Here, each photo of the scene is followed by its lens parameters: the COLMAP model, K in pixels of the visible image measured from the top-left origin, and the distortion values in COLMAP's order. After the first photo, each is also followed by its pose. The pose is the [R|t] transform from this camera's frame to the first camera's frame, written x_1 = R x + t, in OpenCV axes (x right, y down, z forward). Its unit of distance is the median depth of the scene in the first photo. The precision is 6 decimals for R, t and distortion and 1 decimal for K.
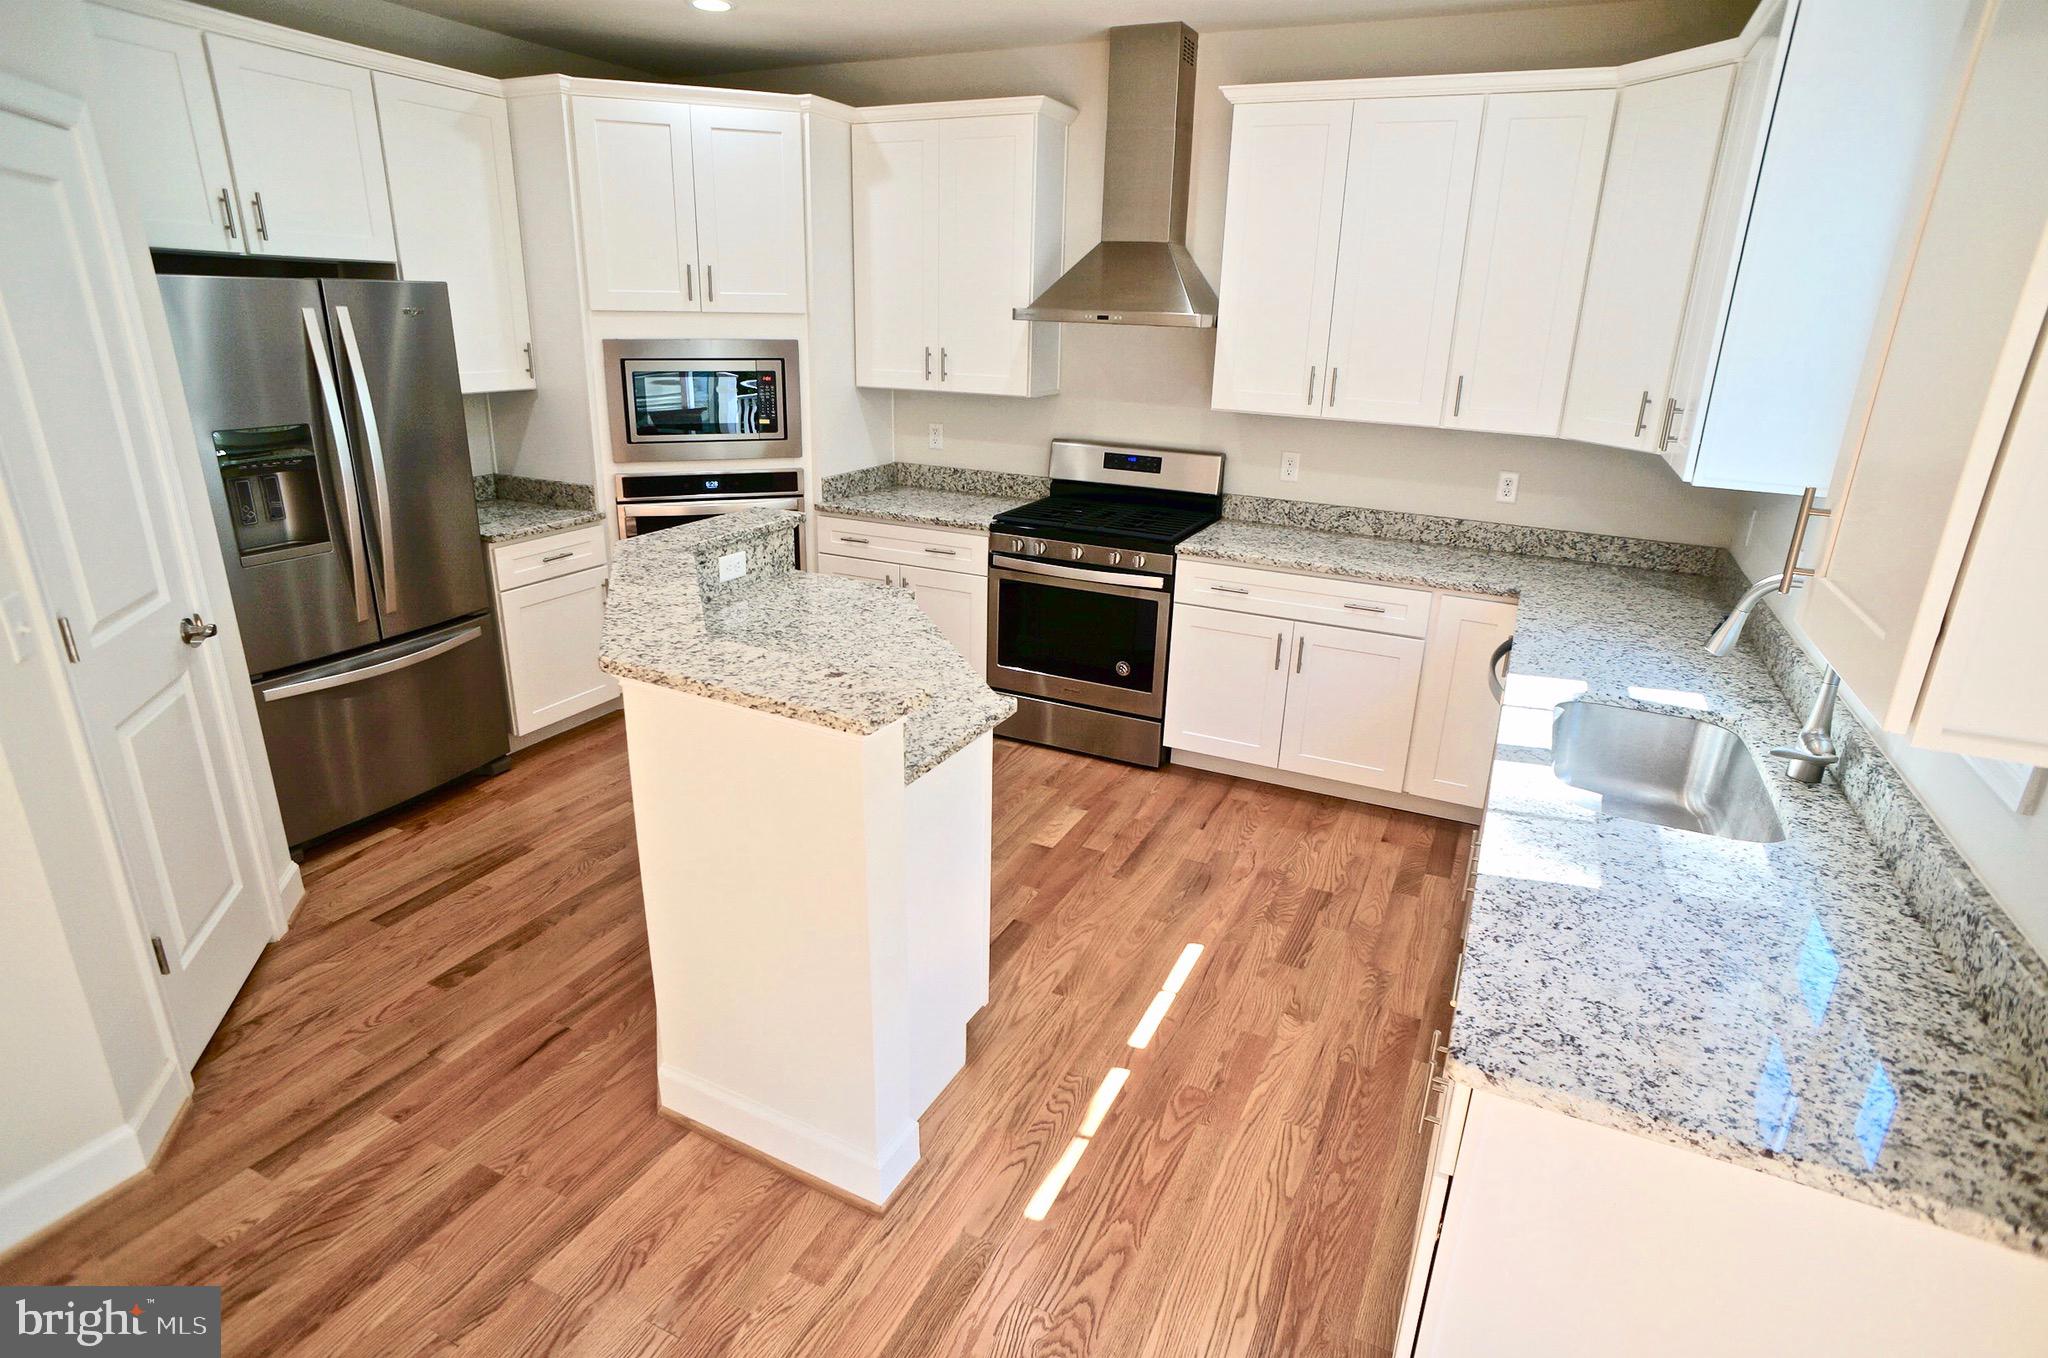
lens RADIAL K [[1073.3, 0, 1028.7], [0, 1073.3, 672.0], [0, 0, 1]] dist [-0.083019, 0.054362]
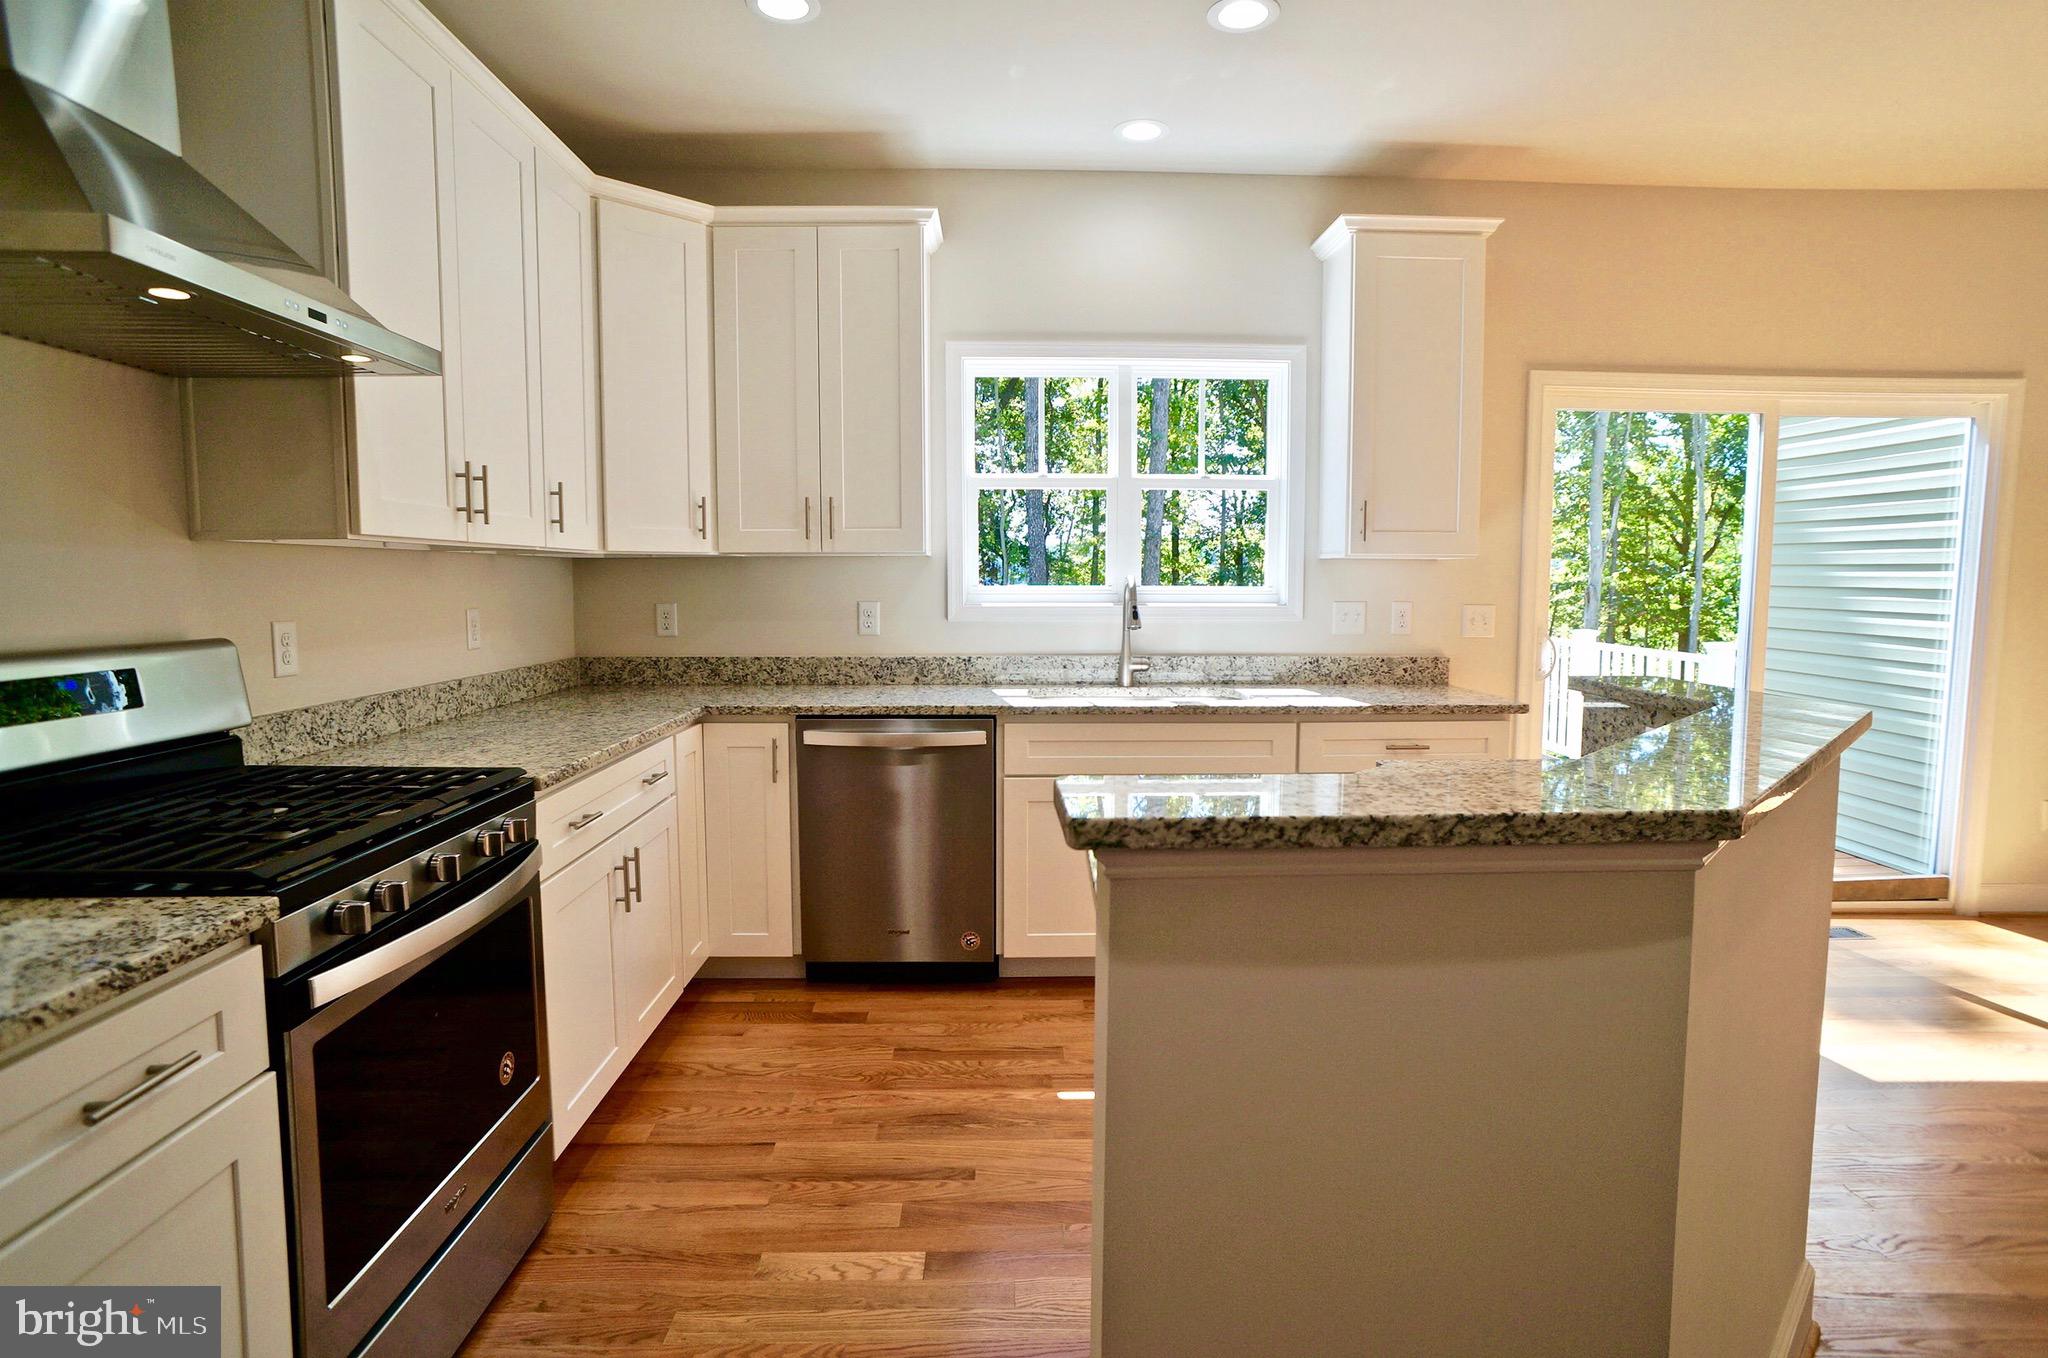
lens RADIAL K [[1073.3, 0, 1028.7], [0, 1073.3, 672.0], [0, 0, 1]] dist [-0.083019, 0.054362]
pose [[-0.457761, -0.105466, 0.882798, -0.422847], [0.276517, 0.926805, 0.254107, -0.227382], [-0.844981, 0.360429, -0.395092, 0.960239]]
